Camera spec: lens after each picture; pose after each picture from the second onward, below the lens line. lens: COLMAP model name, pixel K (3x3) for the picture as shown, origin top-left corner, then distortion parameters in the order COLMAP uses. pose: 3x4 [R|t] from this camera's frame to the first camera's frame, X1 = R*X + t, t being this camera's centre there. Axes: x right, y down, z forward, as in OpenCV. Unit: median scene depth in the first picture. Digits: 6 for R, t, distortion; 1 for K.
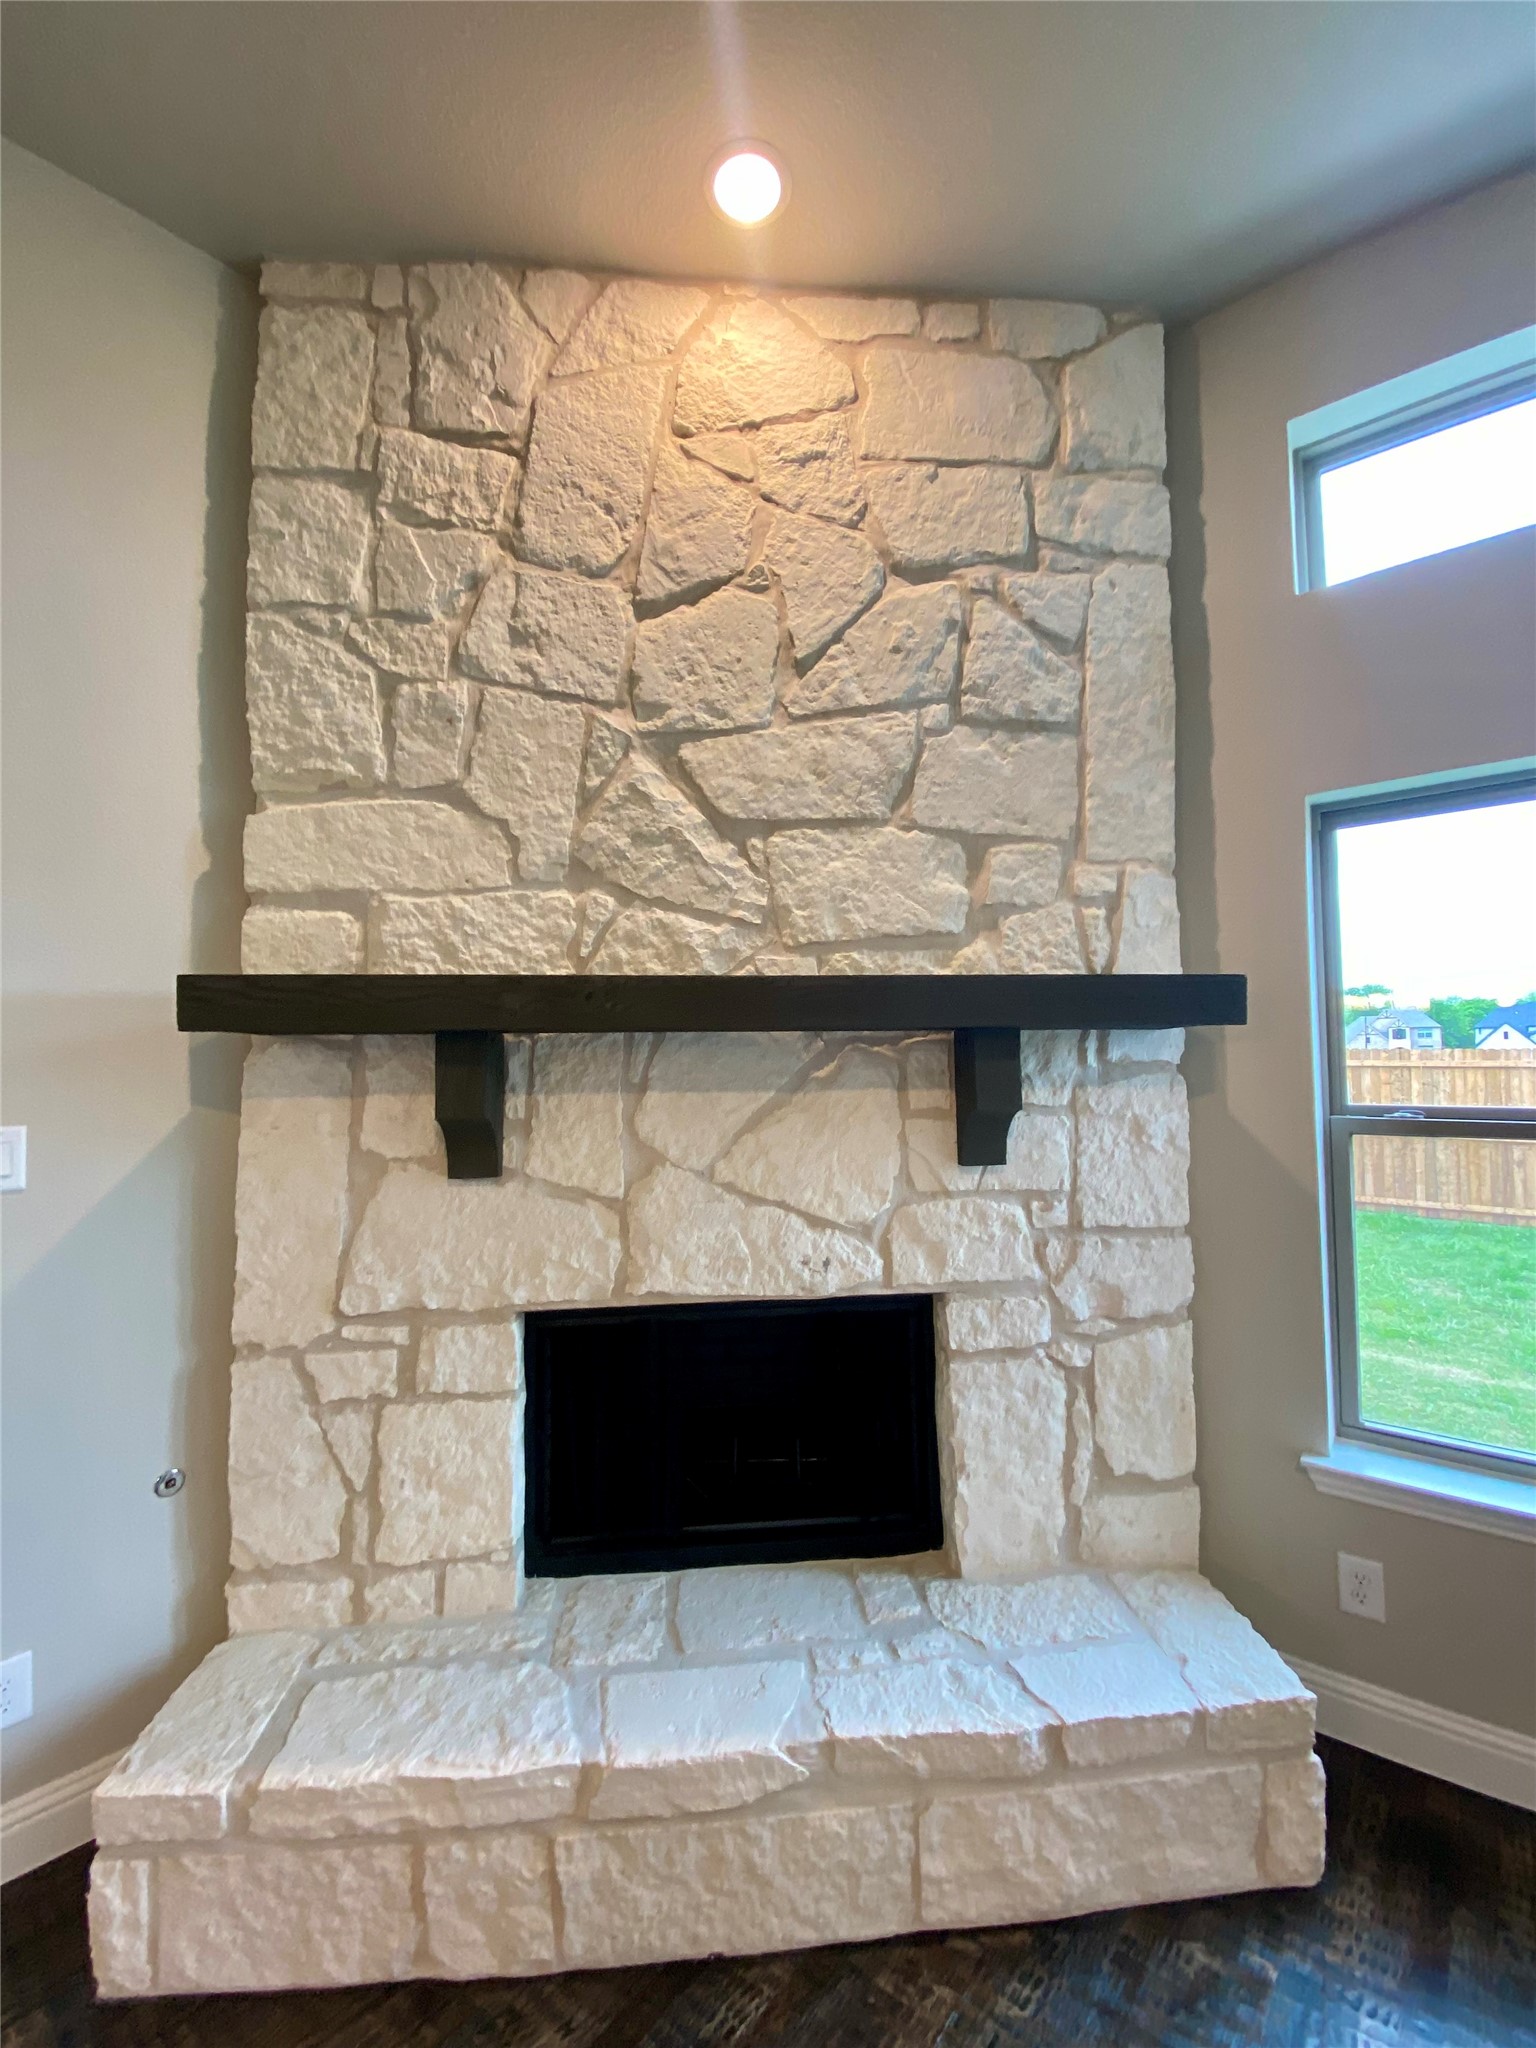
lens RADIAL K [[821.1, 0, 768.0], [0, 821.1, 1024.0], [0, 0, 1]] dist [0.034881, -0.030800]
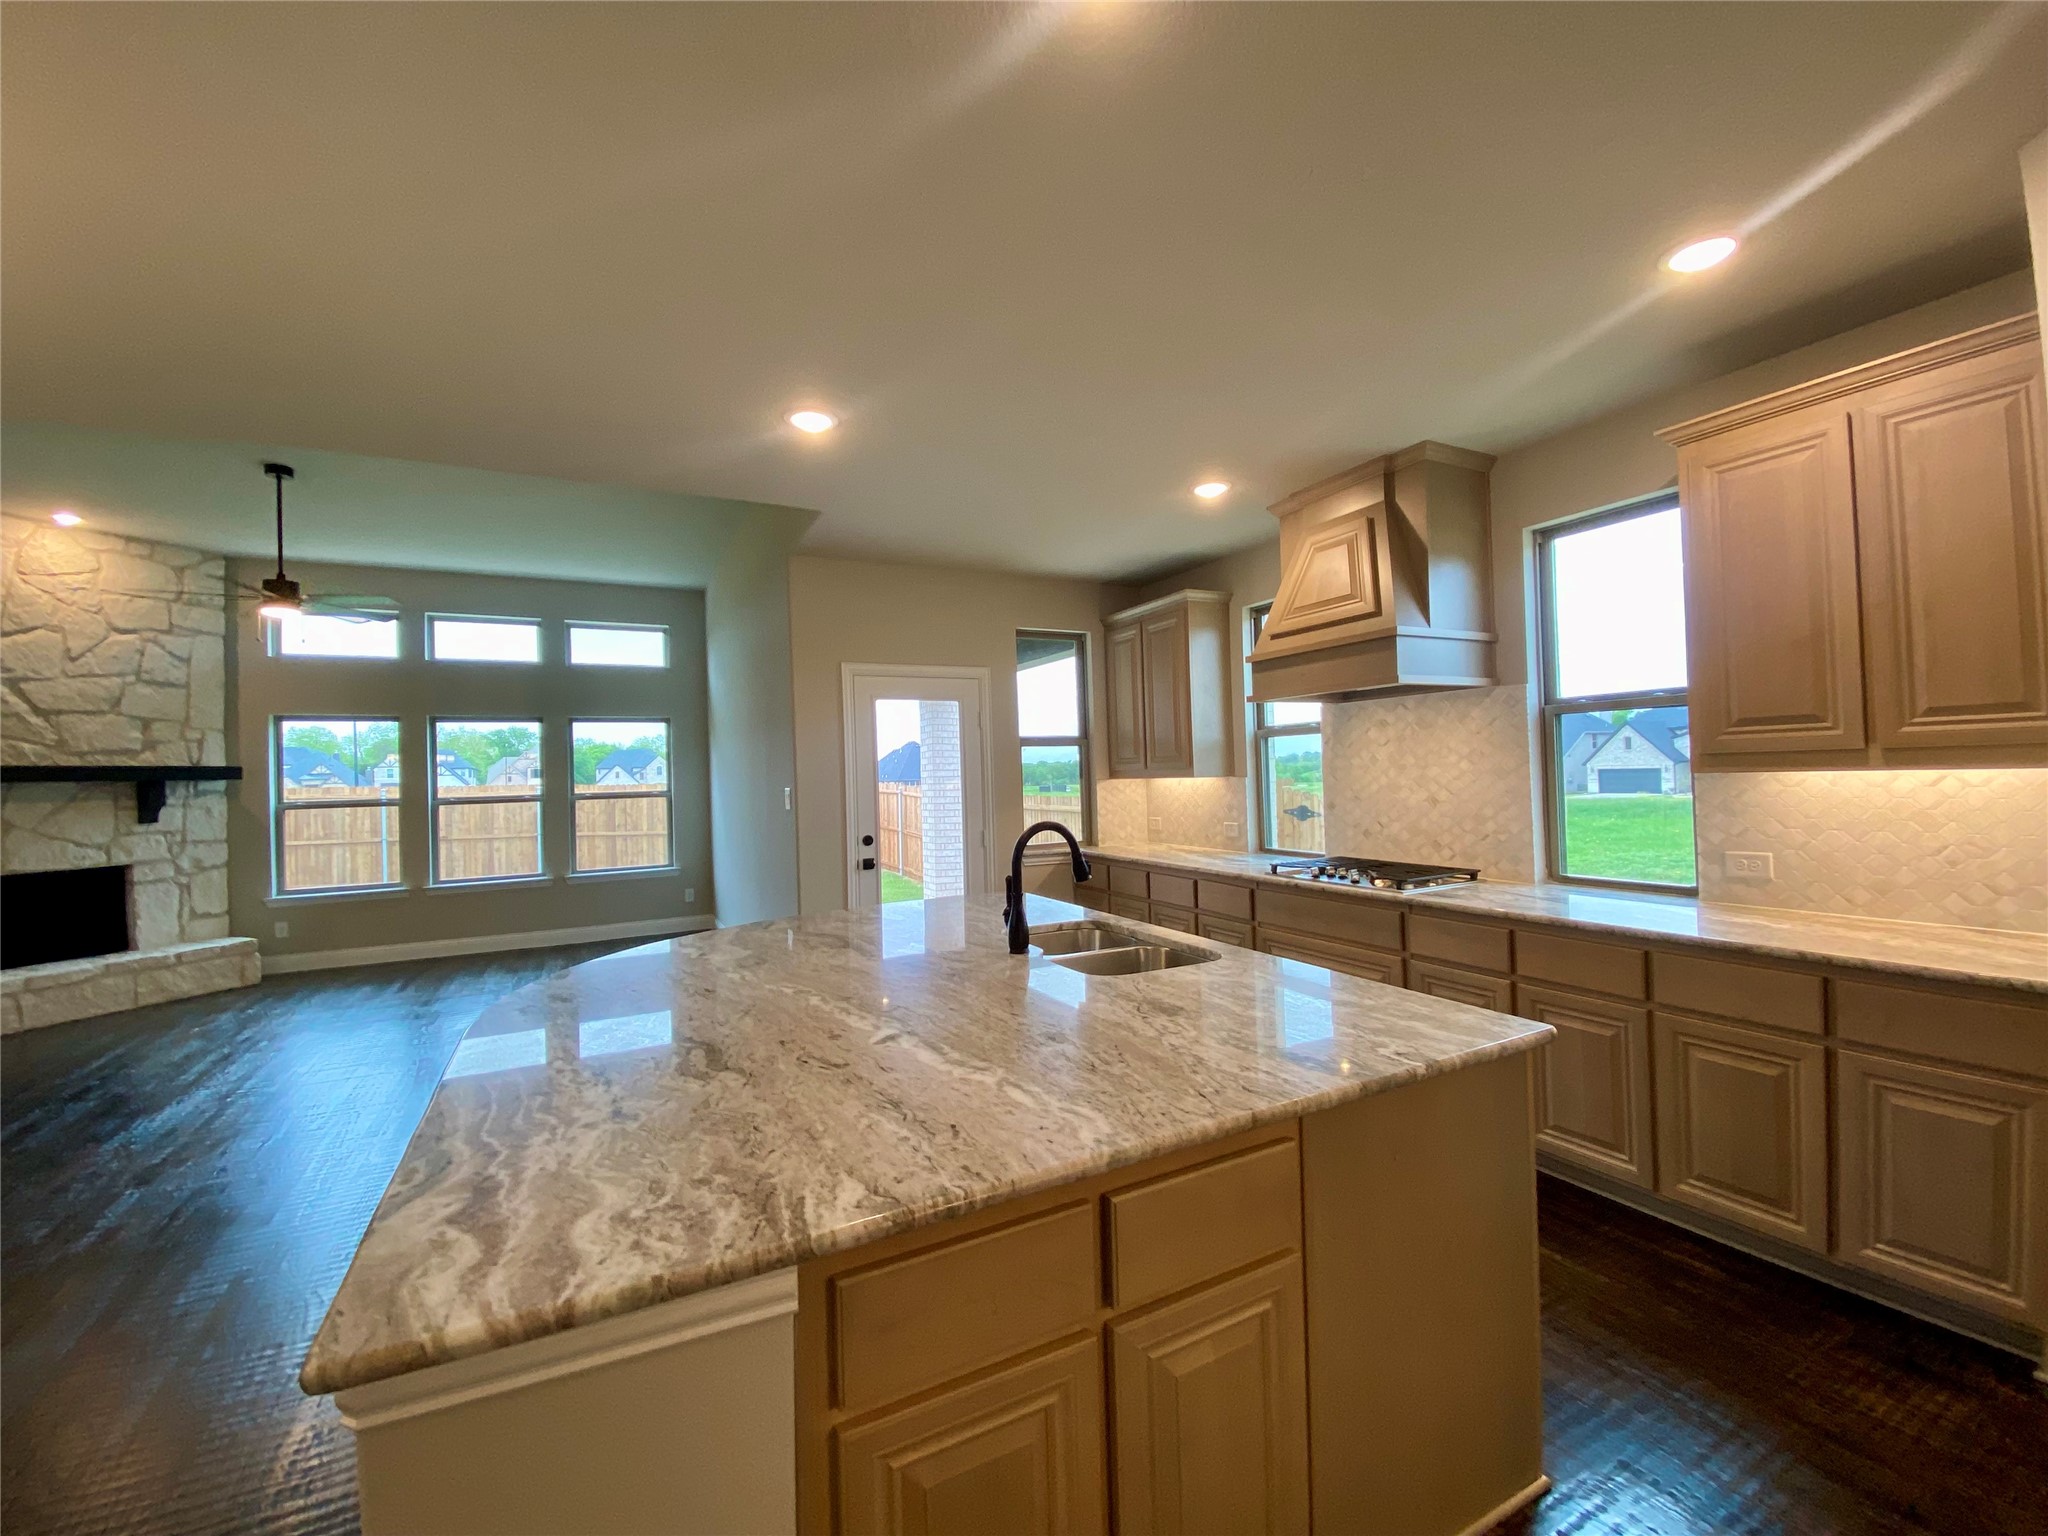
lens RADIAL K [[827.8, 0, 1019.8], [0, 827.8, 765.0], [0, 0, 1]] dist [0.013696, -0.018184]
pose [[0.394706, 0.010913, 0.918742, -1.343470], [-0.013606, 0.999889, -0.006032, -0.083100], [-0.918707, -0.010120, 0.394811, -3.384122]]
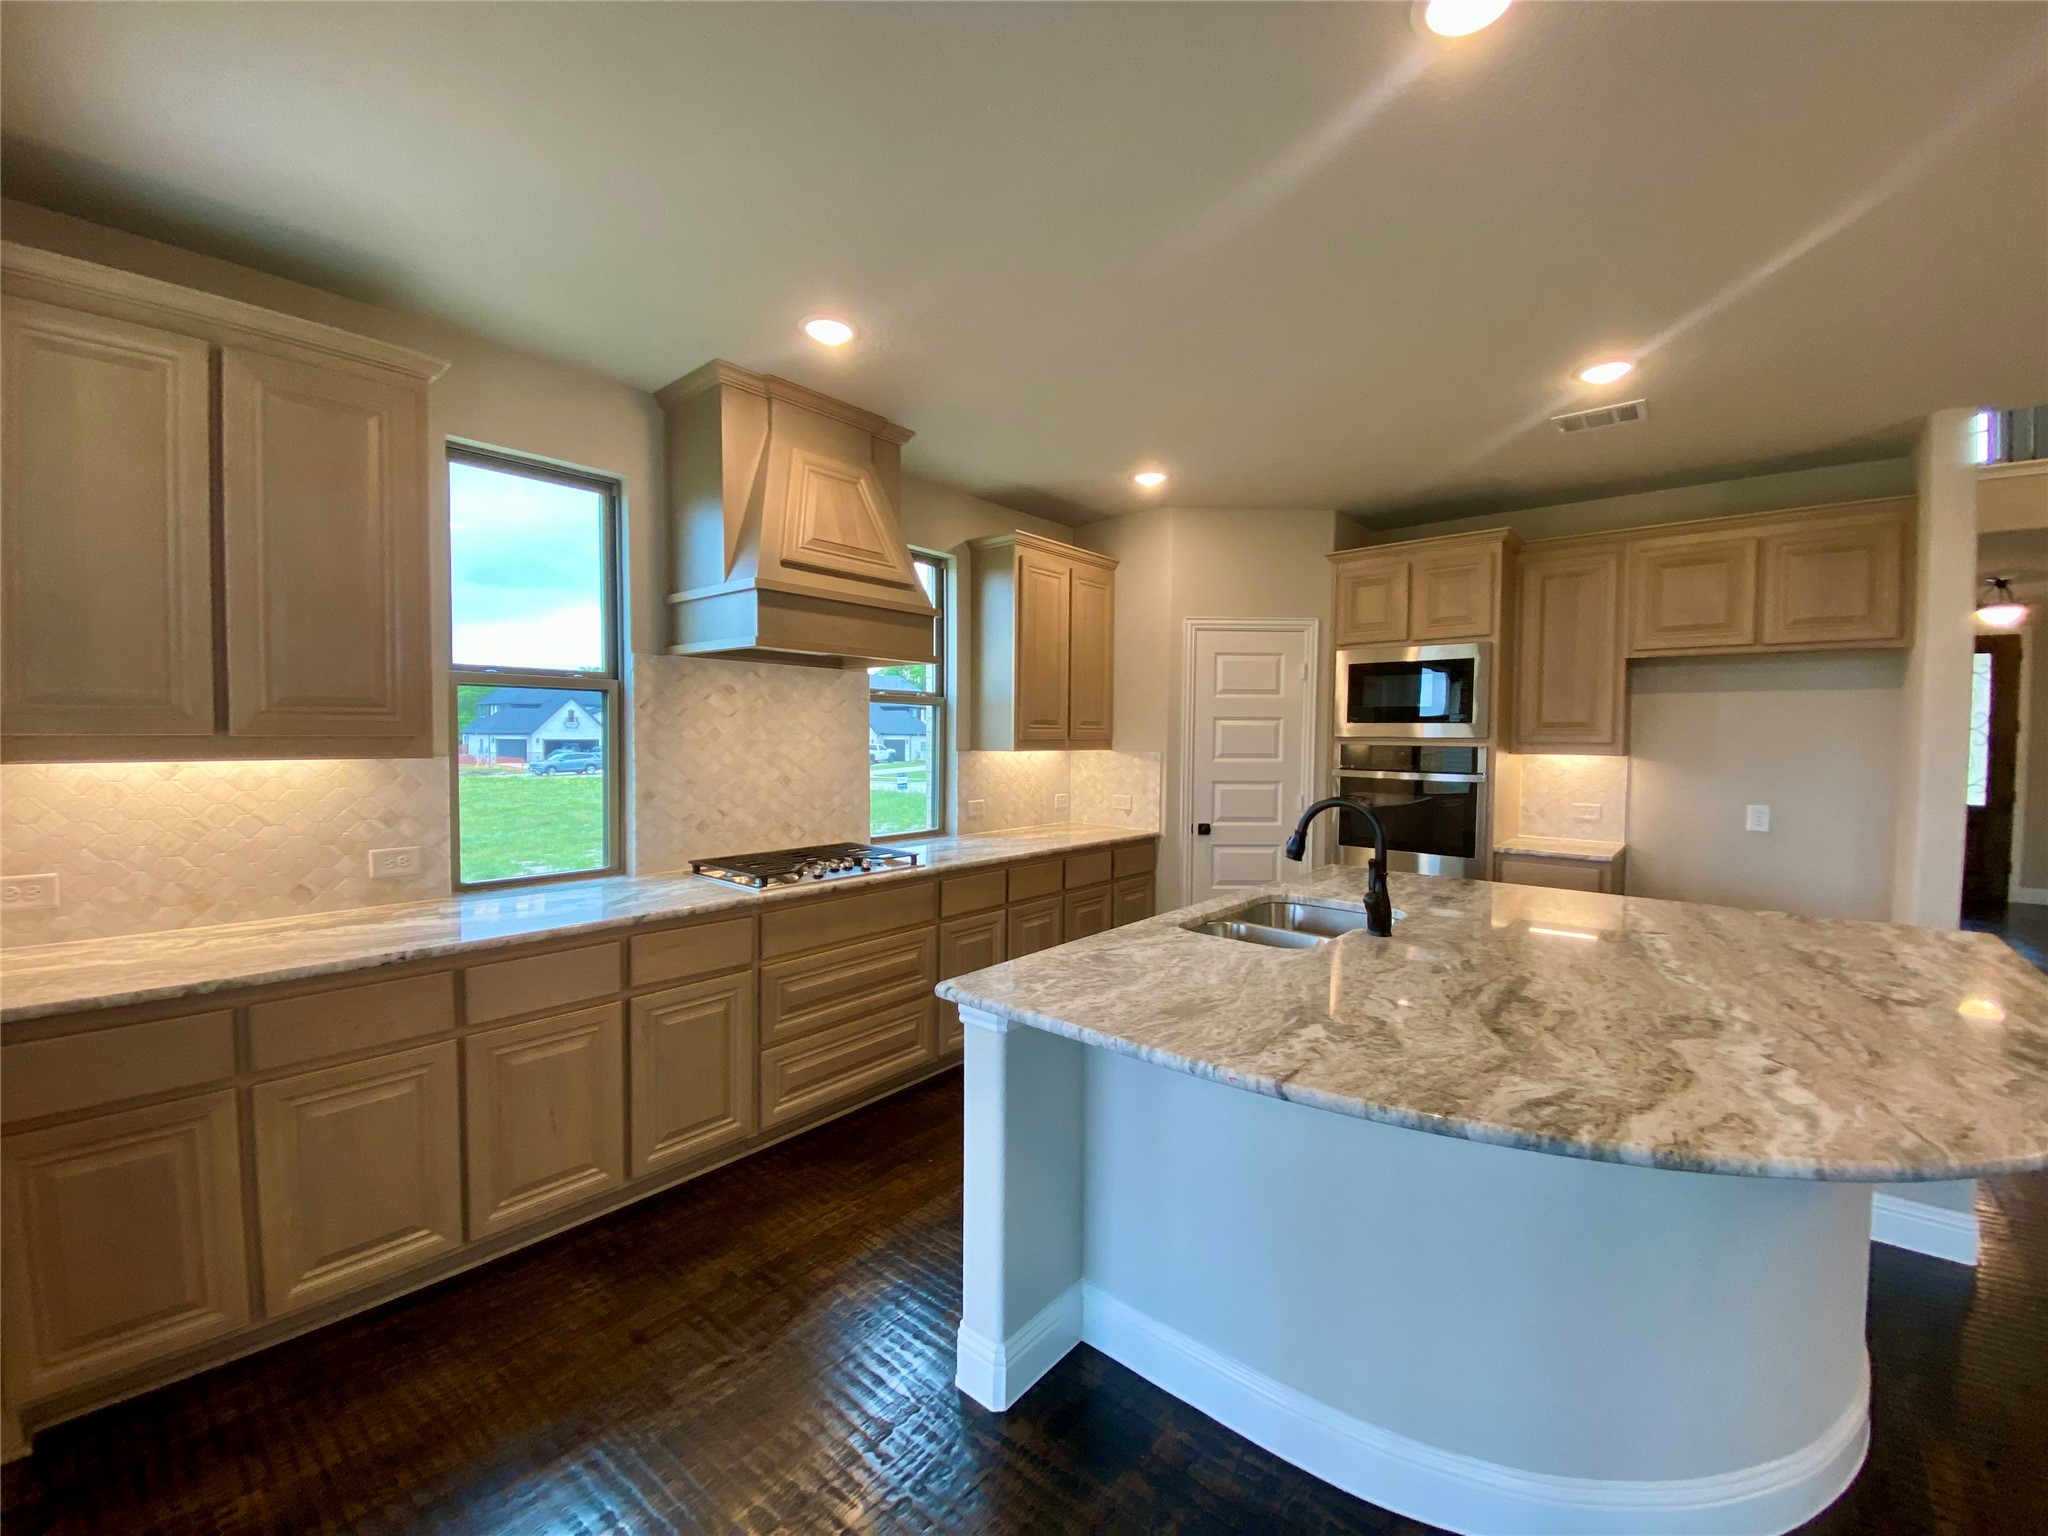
lens RADIAL K [[813.1, 0, 1030.9], [0, 813.1, 766.0], [0, 0, 1]] dist [0.059077, -0.040971]
pose [[-0.999726, 0.004247, 0.023039, 0.324707], [0.004145, 0.999981, -0.004475, -0.042692], [-0.023057, -0.004379, -0.999725, -1.641569]]
